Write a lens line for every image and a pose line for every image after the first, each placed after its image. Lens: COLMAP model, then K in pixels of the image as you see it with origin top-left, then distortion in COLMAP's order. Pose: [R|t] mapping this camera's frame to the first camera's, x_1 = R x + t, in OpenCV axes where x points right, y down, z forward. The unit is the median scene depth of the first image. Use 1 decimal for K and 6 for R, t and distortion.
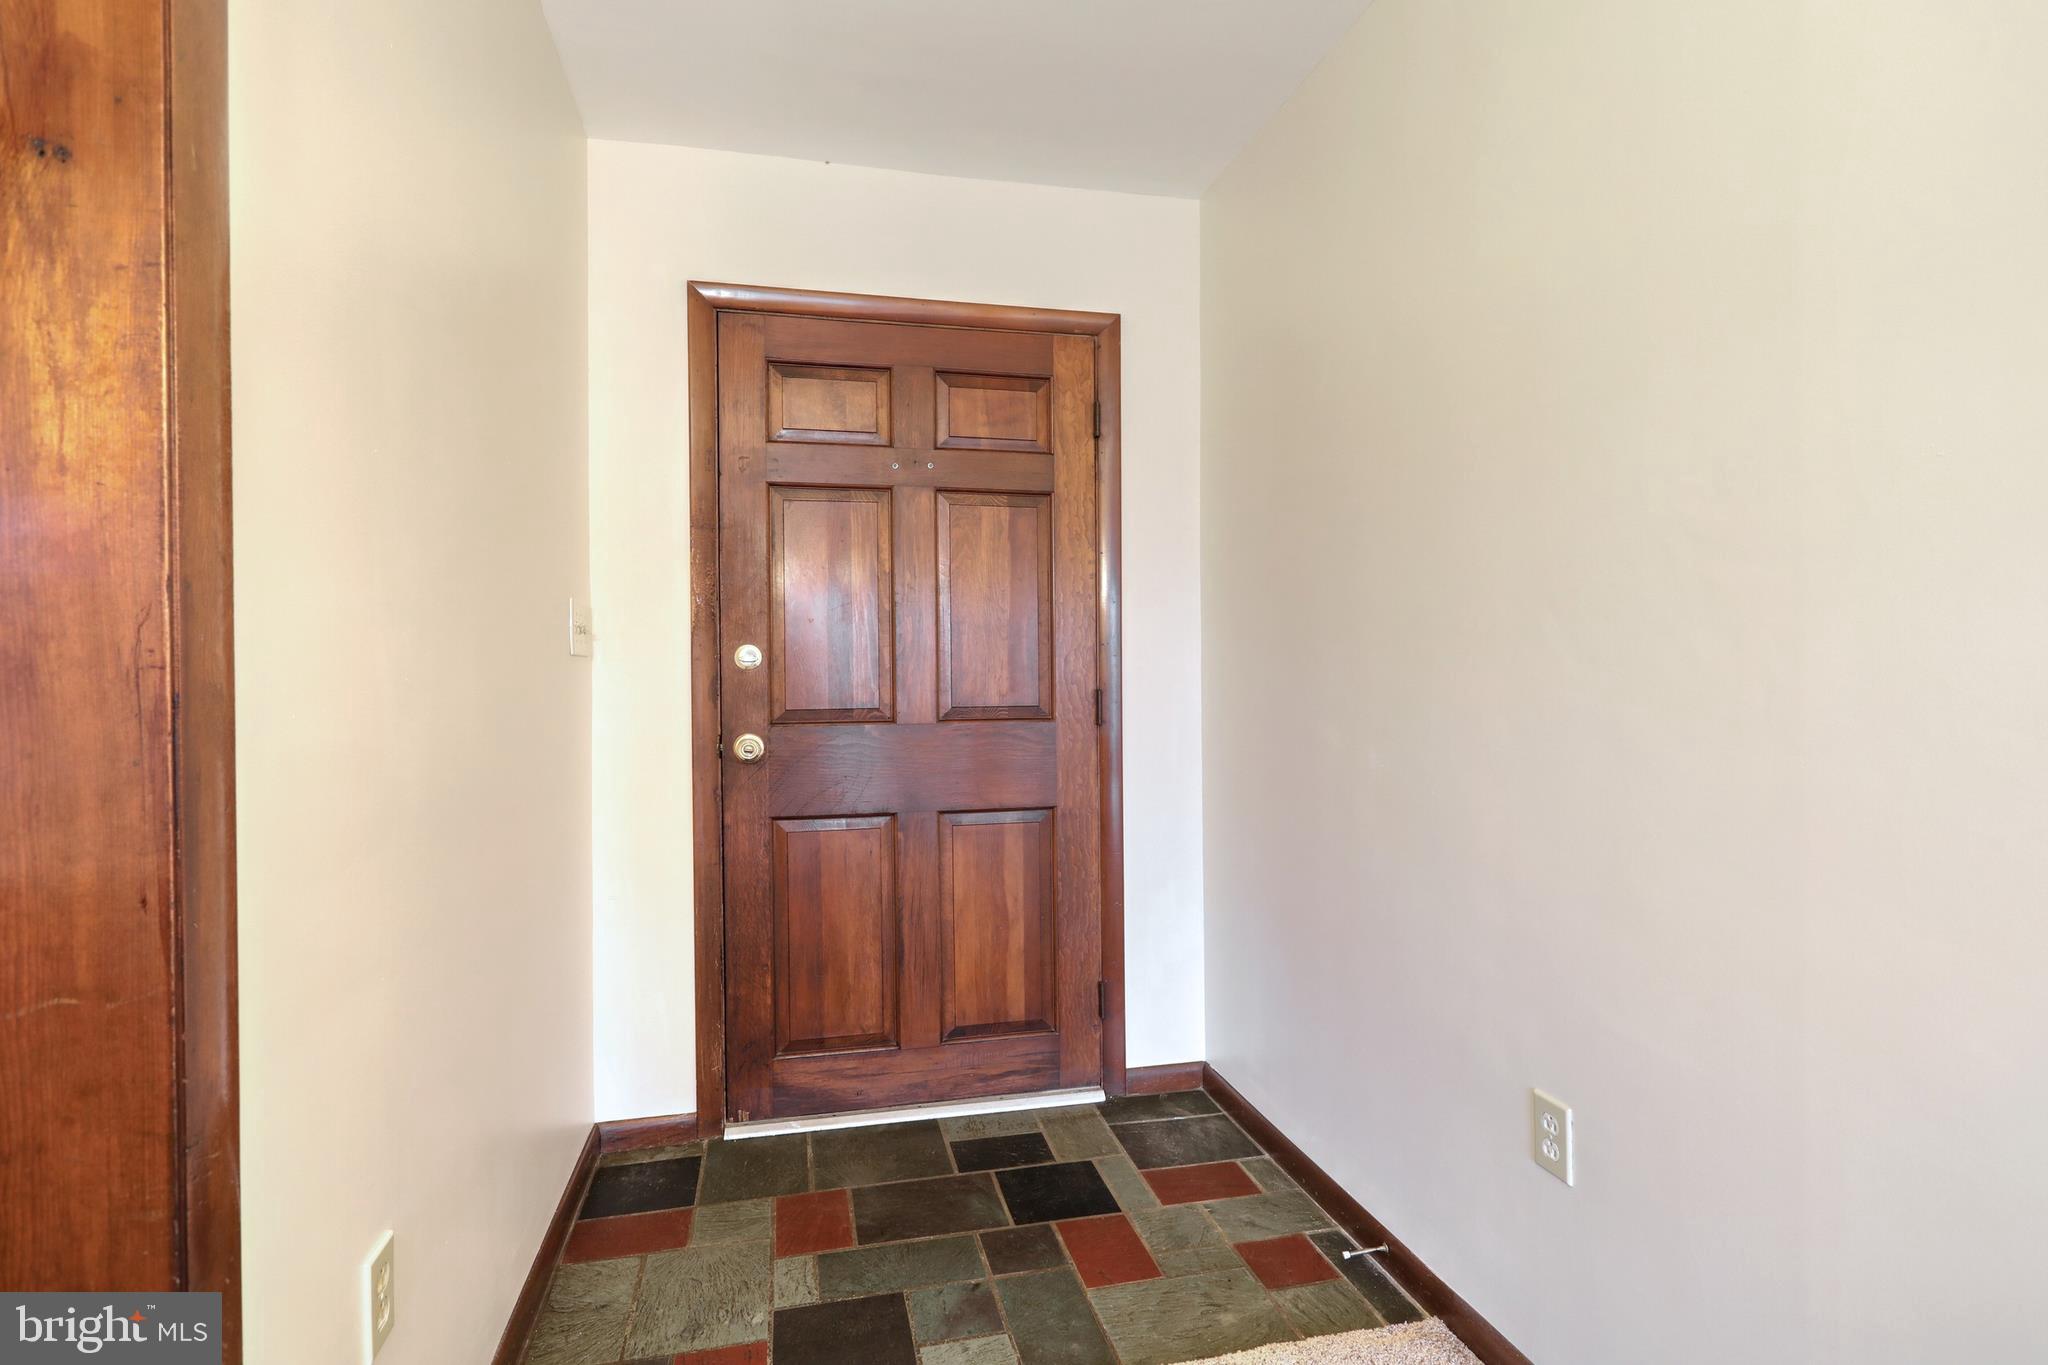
lens RADIAL K [[968.3, 0, 1020.9], [0, 968.3, 671.4], [0, 0, 1]] dist [0.000090, -0.000188]
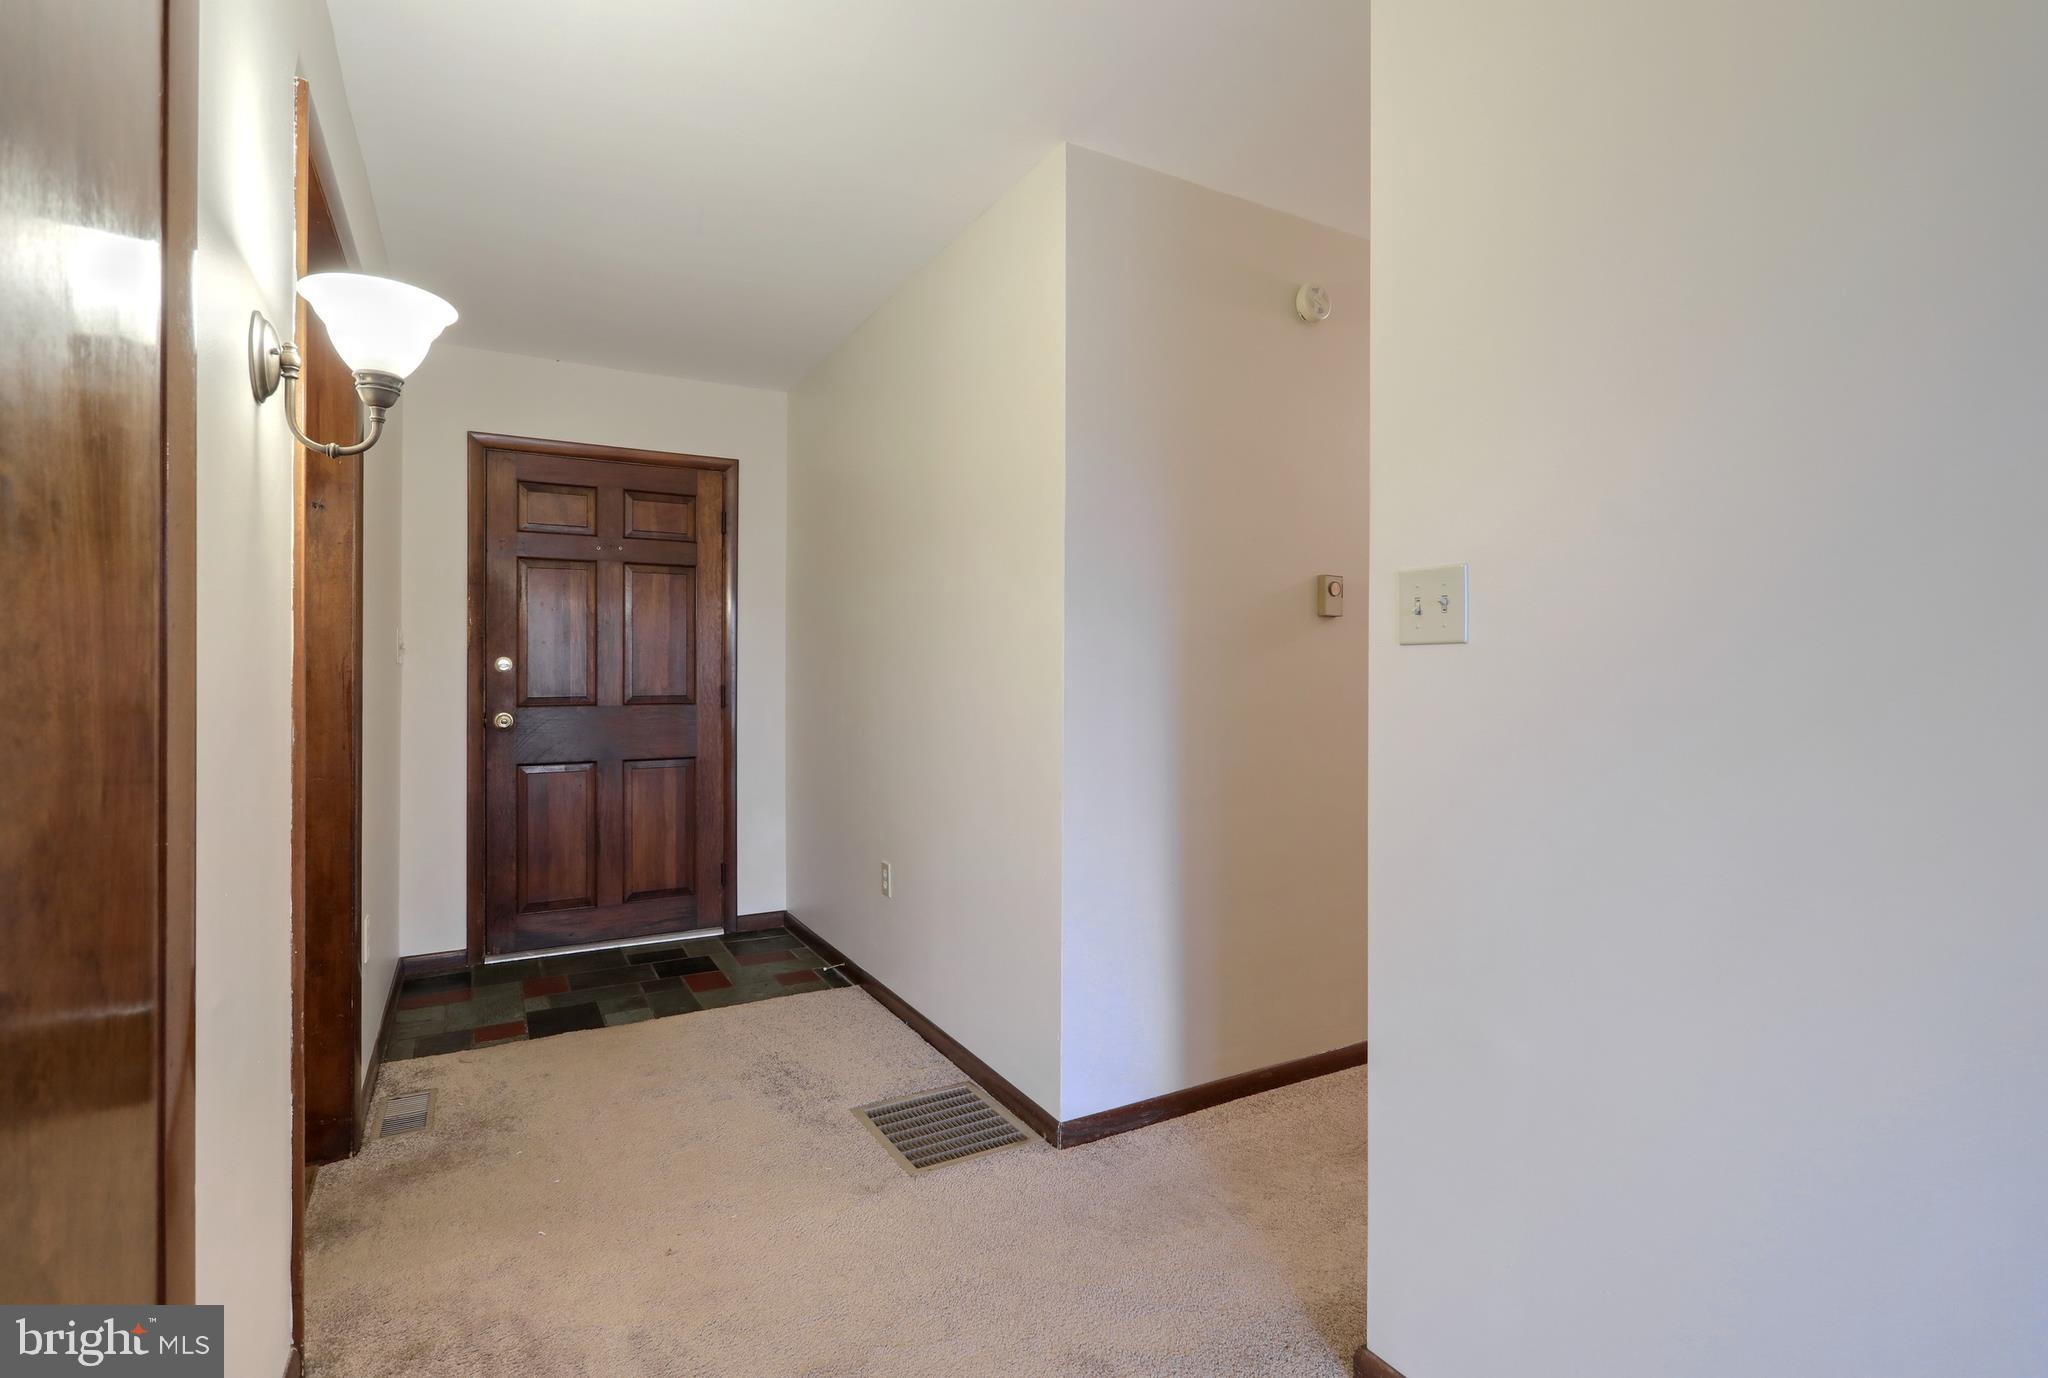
lens RADIAL K [[1591.8, 0, 1022.6], [0, 1591.8, 636.3], [0, 0, 1]] dist [-0.002106, -0.000853]
pose [[0.992099, 0.008703, 0.125153, 0.244655], [-0.005605, 0.999670, -0.025087, -0.000417], [-0.125330, 0.024187, 0.991820, -1.744657]]
